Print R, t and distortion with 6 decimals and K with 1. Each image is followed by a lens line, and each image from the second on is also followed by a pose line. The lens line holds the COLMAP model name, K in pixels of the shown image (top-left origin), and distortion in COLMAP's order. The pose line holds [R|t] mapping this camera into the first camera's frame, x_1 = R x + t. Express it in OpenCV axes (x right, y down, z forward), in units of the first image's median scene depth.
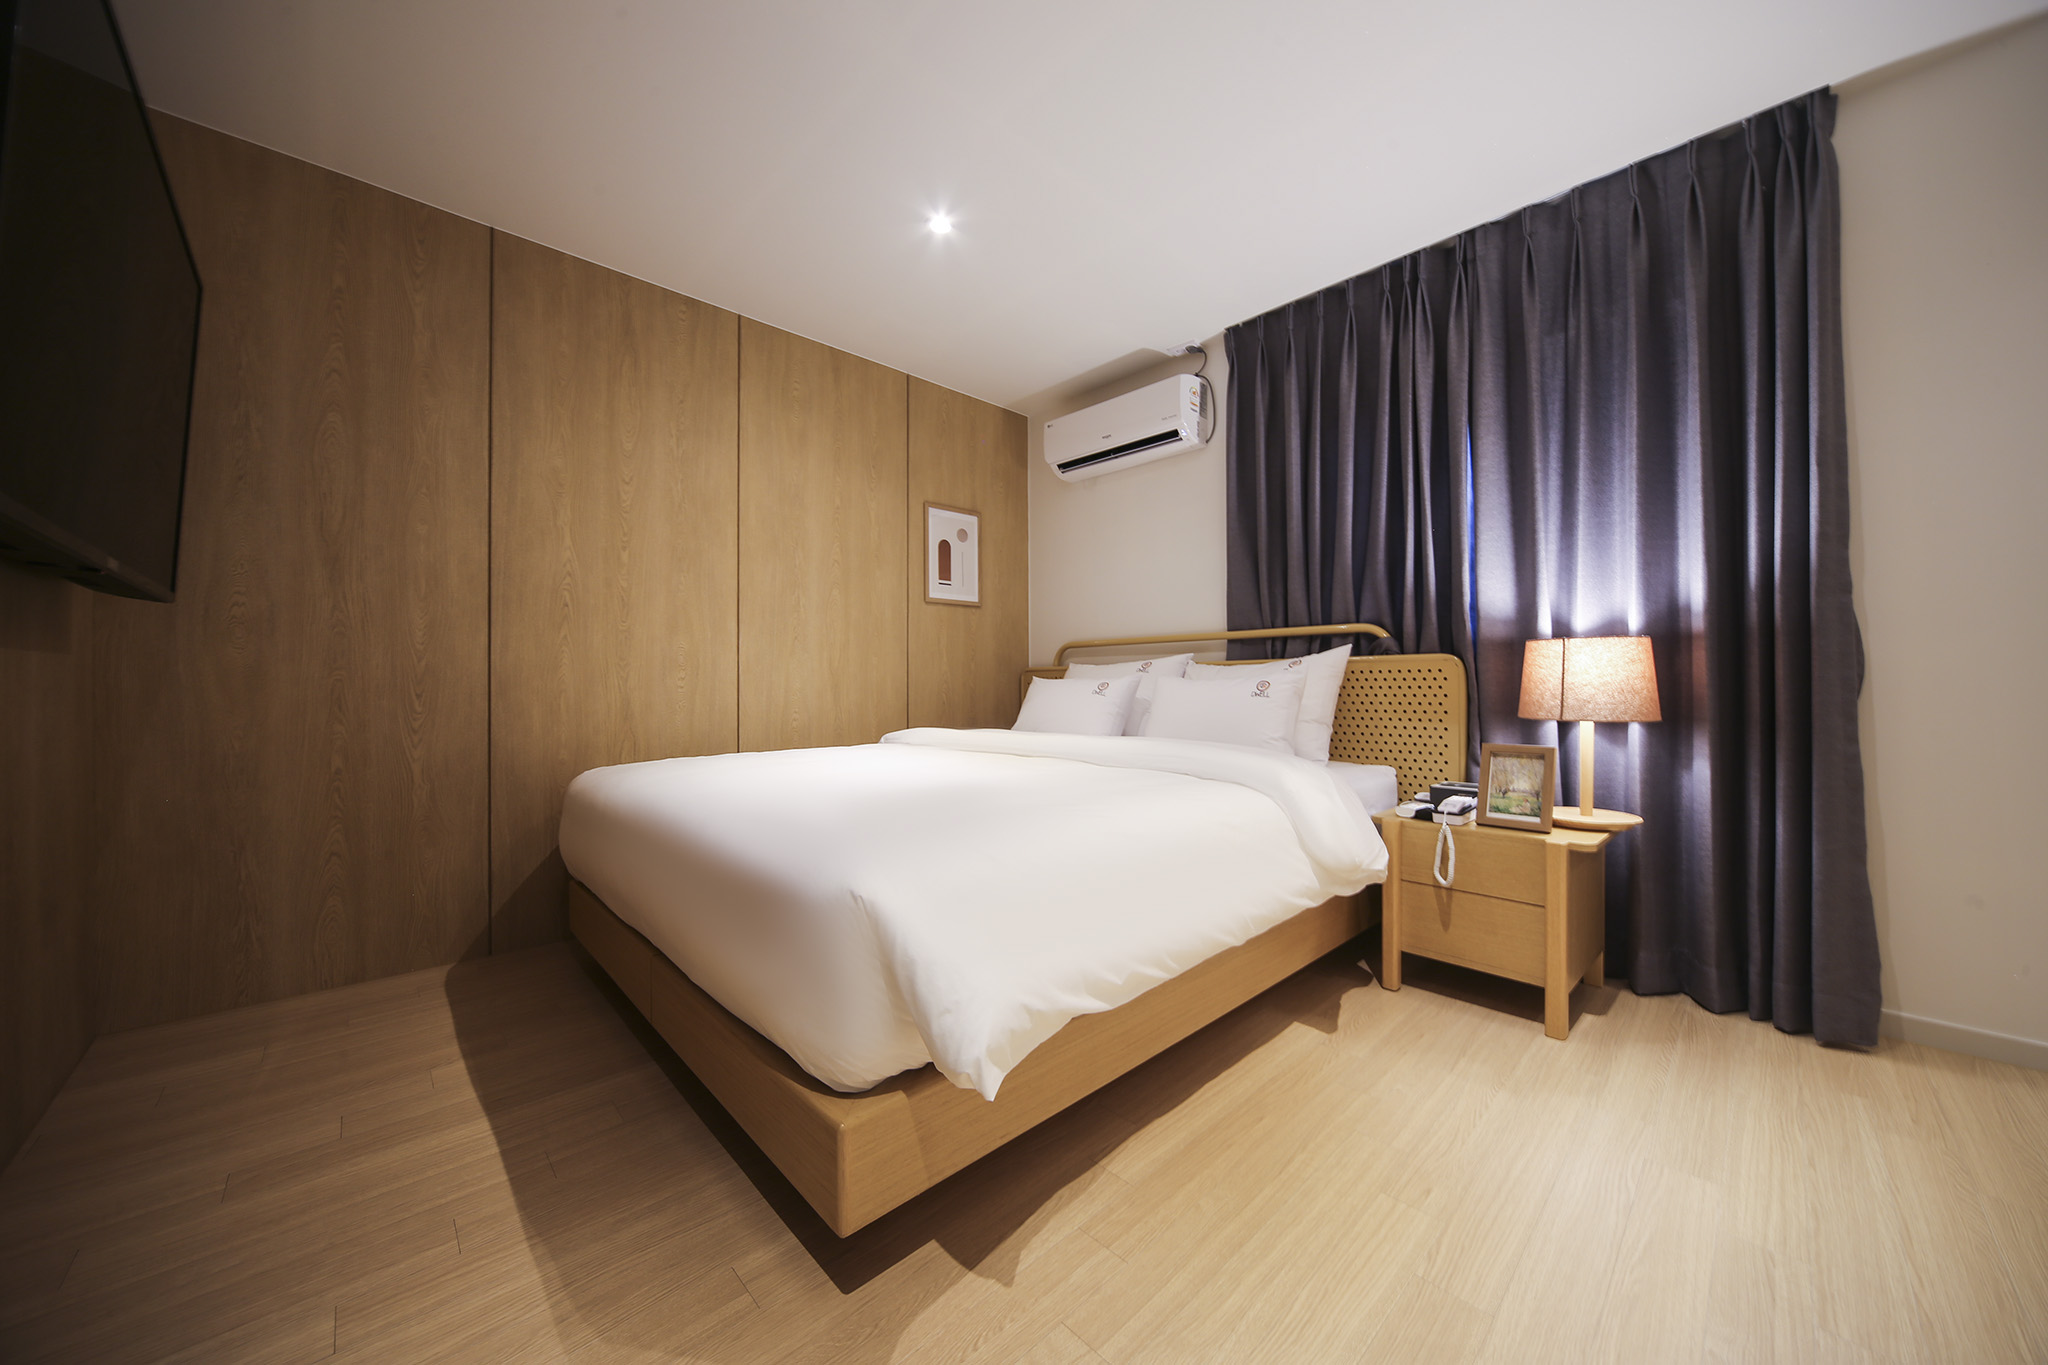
lens RADIAL K [[710.9, 0, 1030.9], [0, 710.9, 686.6], [0, 0, 1]] dist [-0.011955, 0.000103]
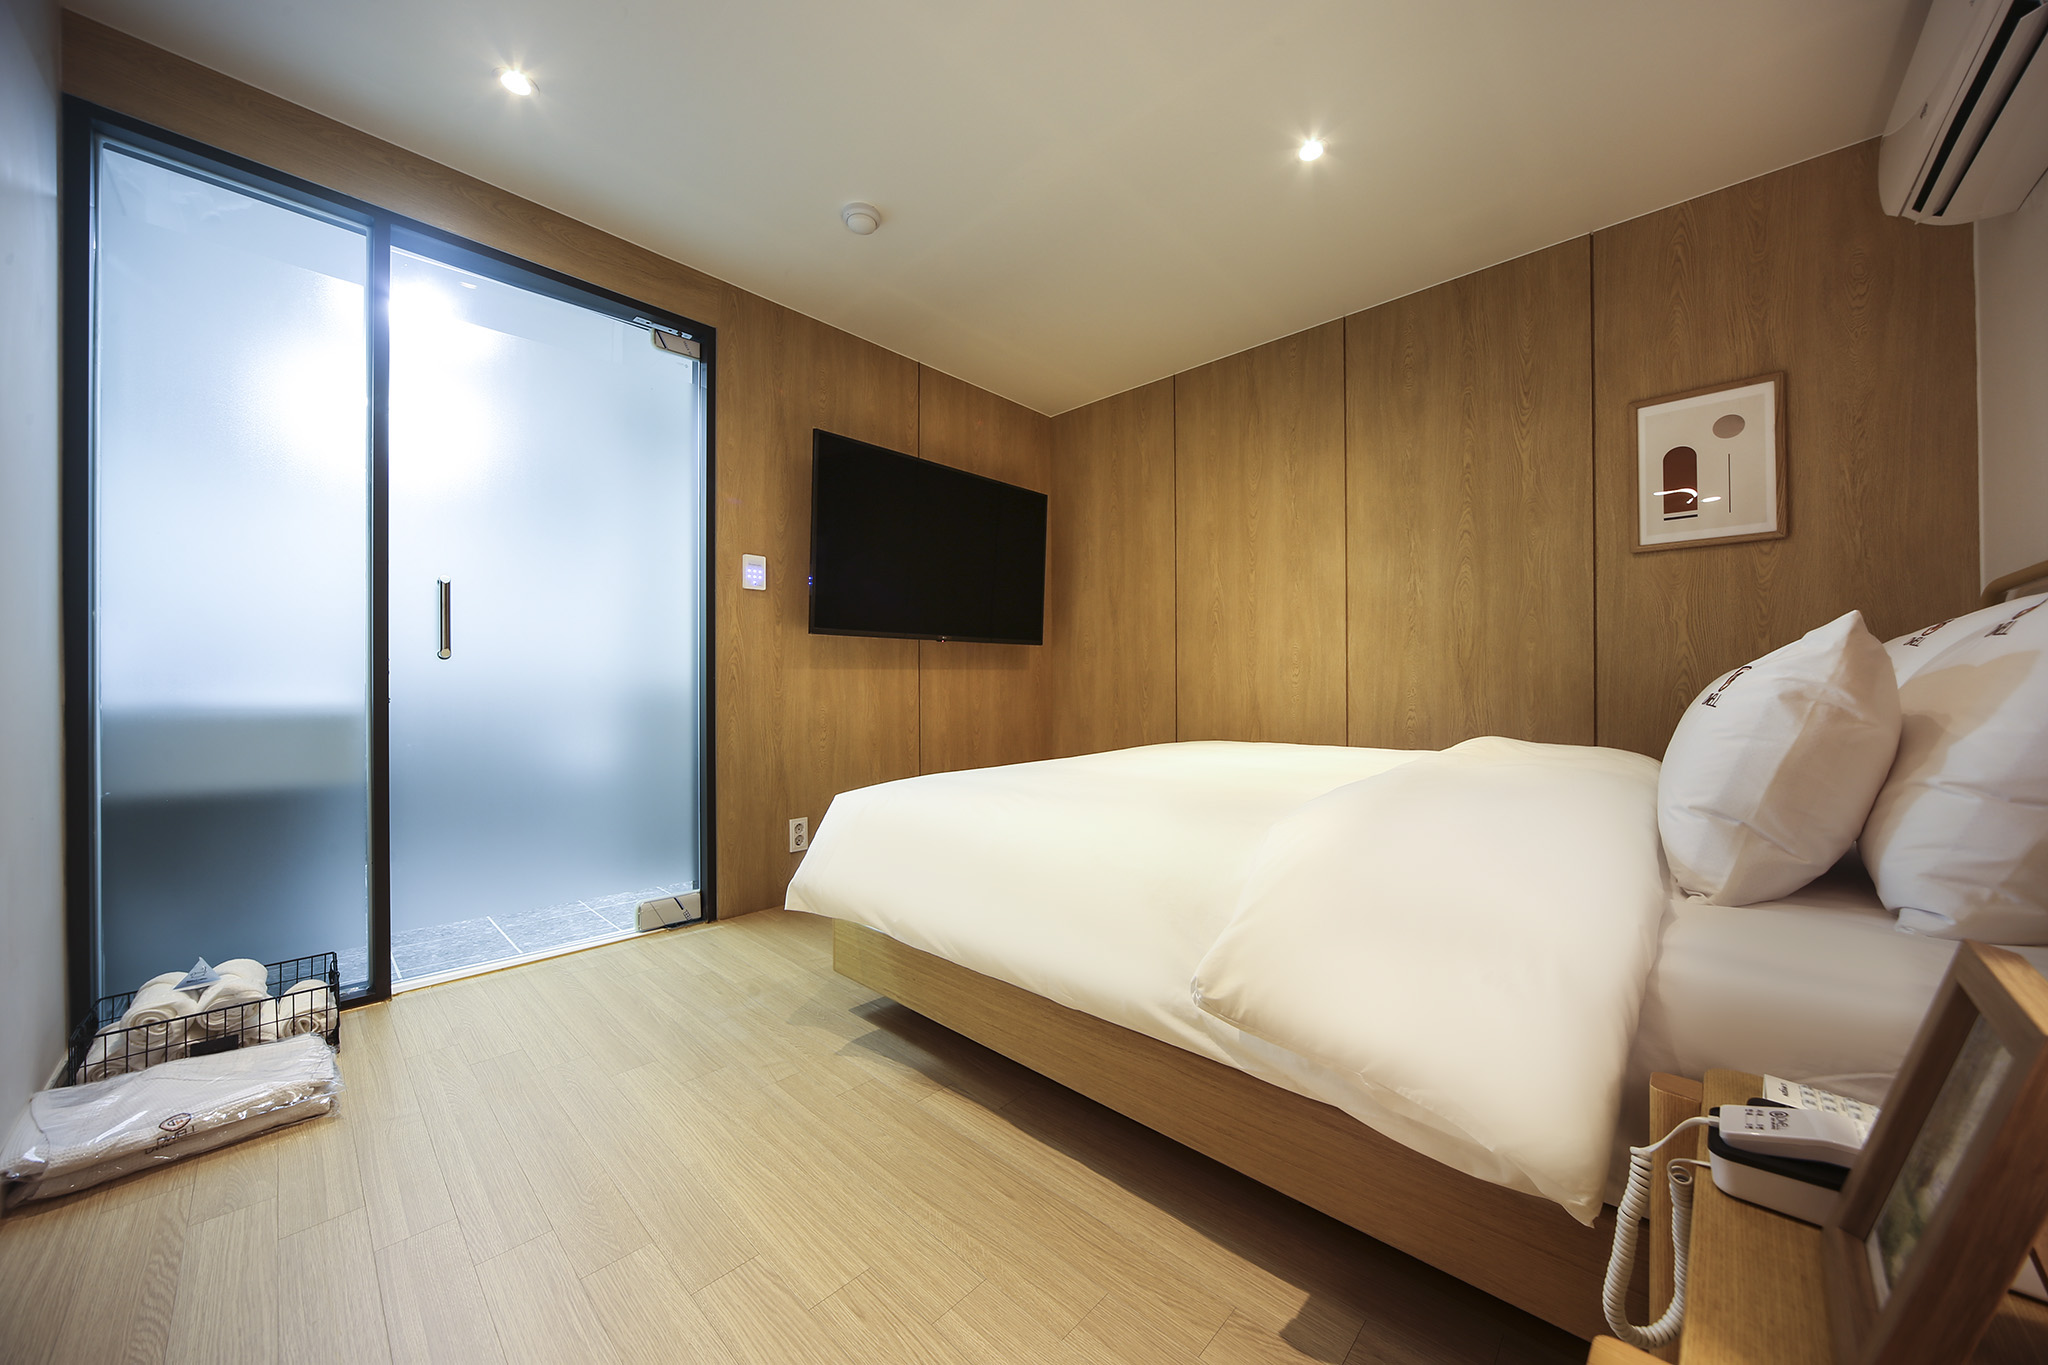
lens RADIAL K [[710.9, 0, 1030.9], [0, 710.9, 686.6], [0, 0, 1]] dist [-0.011955, 0.000103]
pose [[0.061384, 0.004245, -0.998105, 0.636188], [0.004393, 0.999980, 0.004523, -0.000439], [0.998105, -0.004662, 0.061364, 0.531979]]
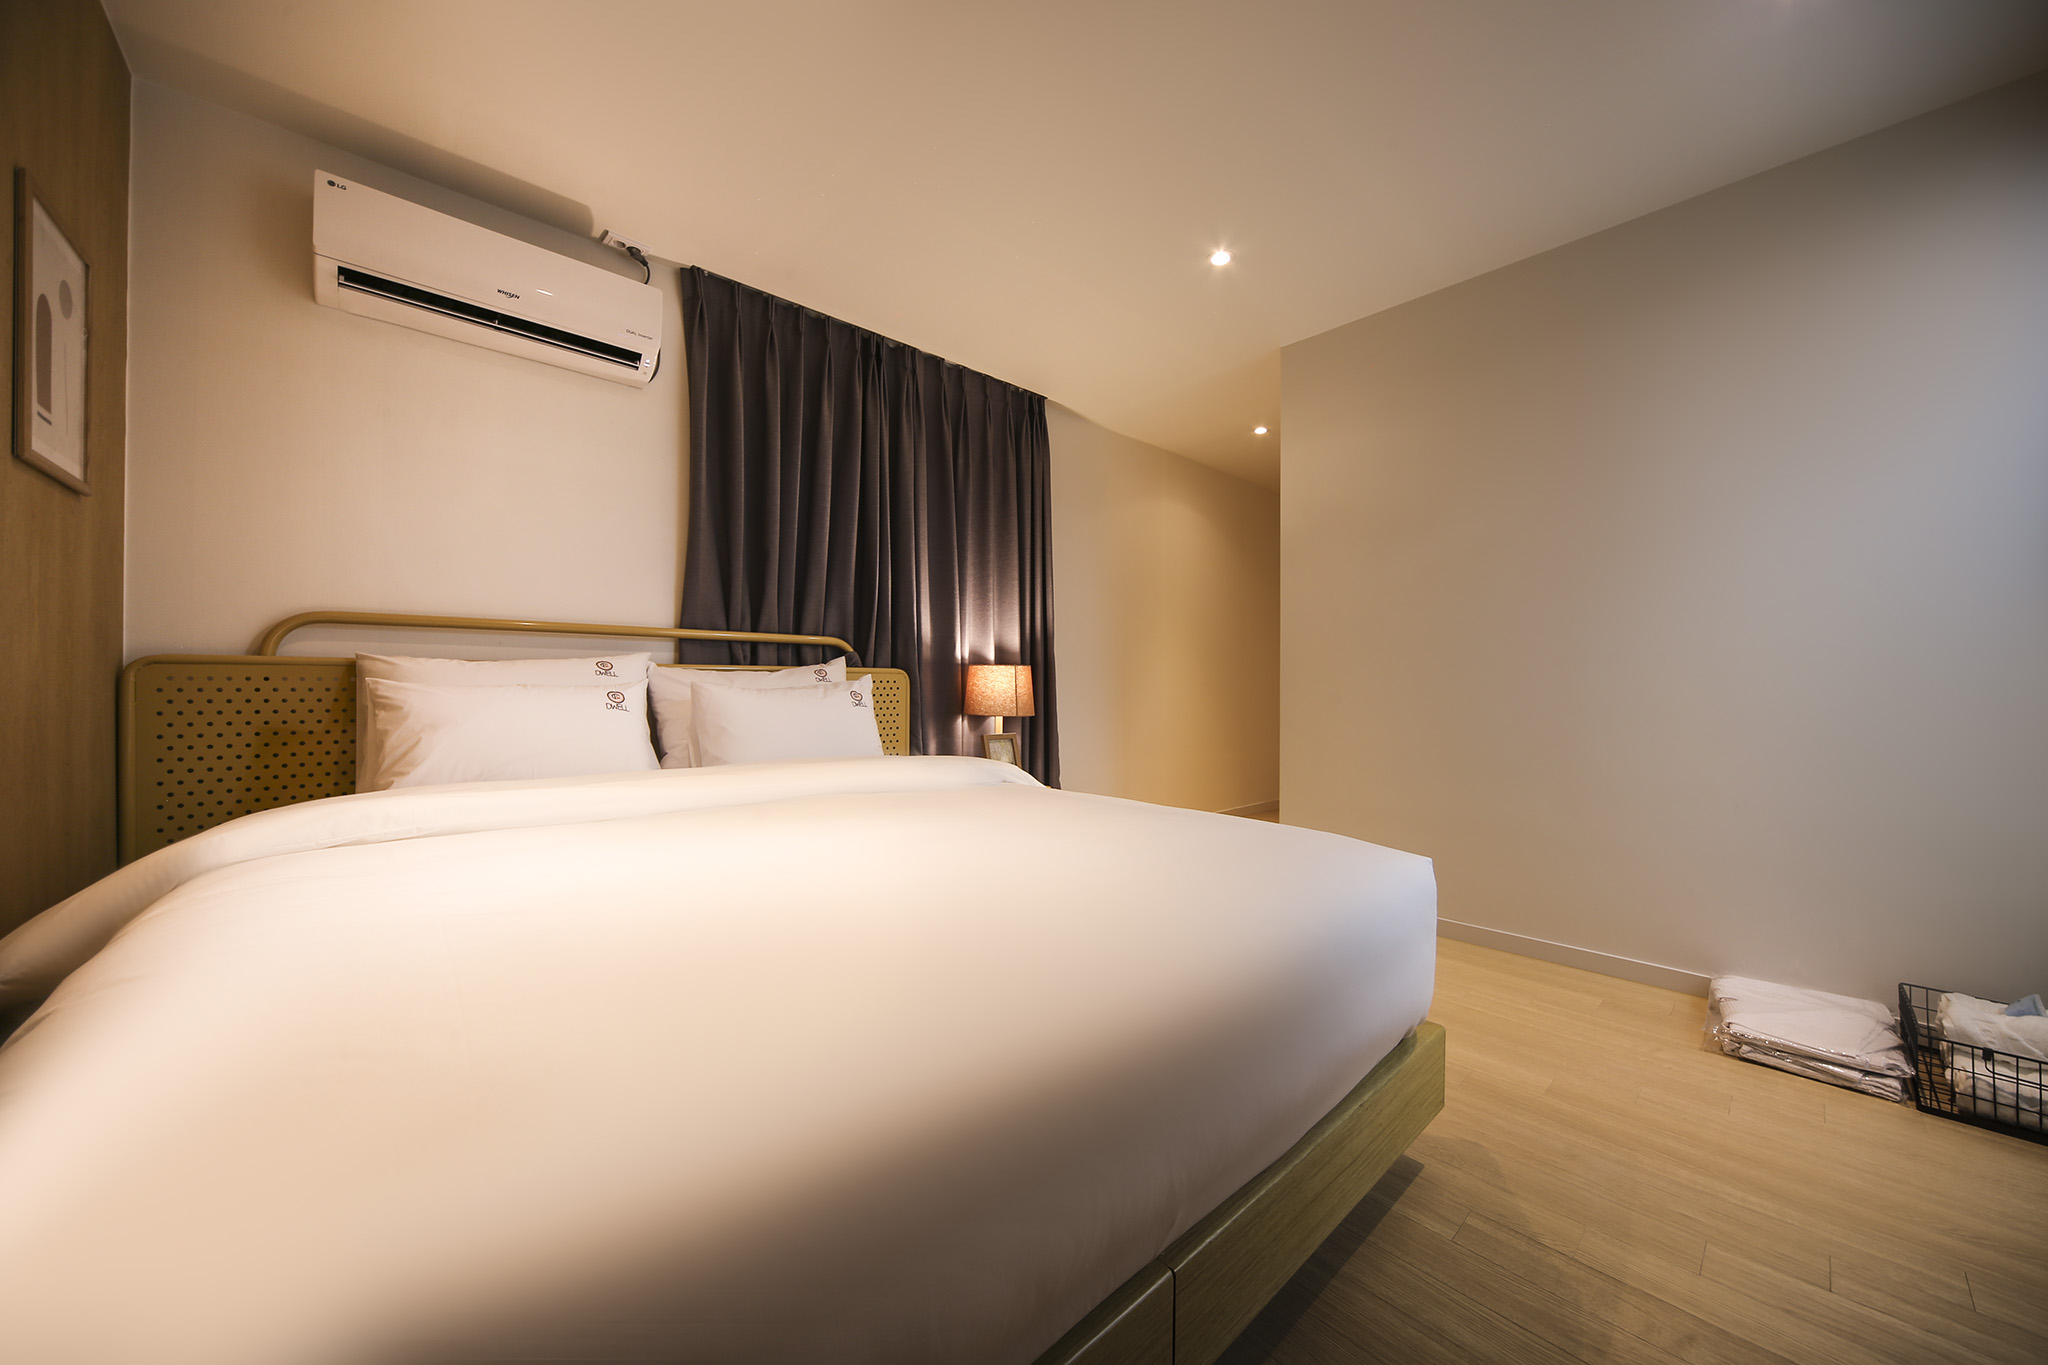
lens RADIAL K [[710.9, 0, 1030.9], [0, 710.9, 686.6], [0, 0, 1]] dist [-0.011955, 0.000103]
pose [[0.030340, 0.001488, 0.999539, -0.627692], [-0.006692, 0.999977, -0.001286, -0.013249], [-0.999517, -0.006649, 0.030349, 0.663125]]
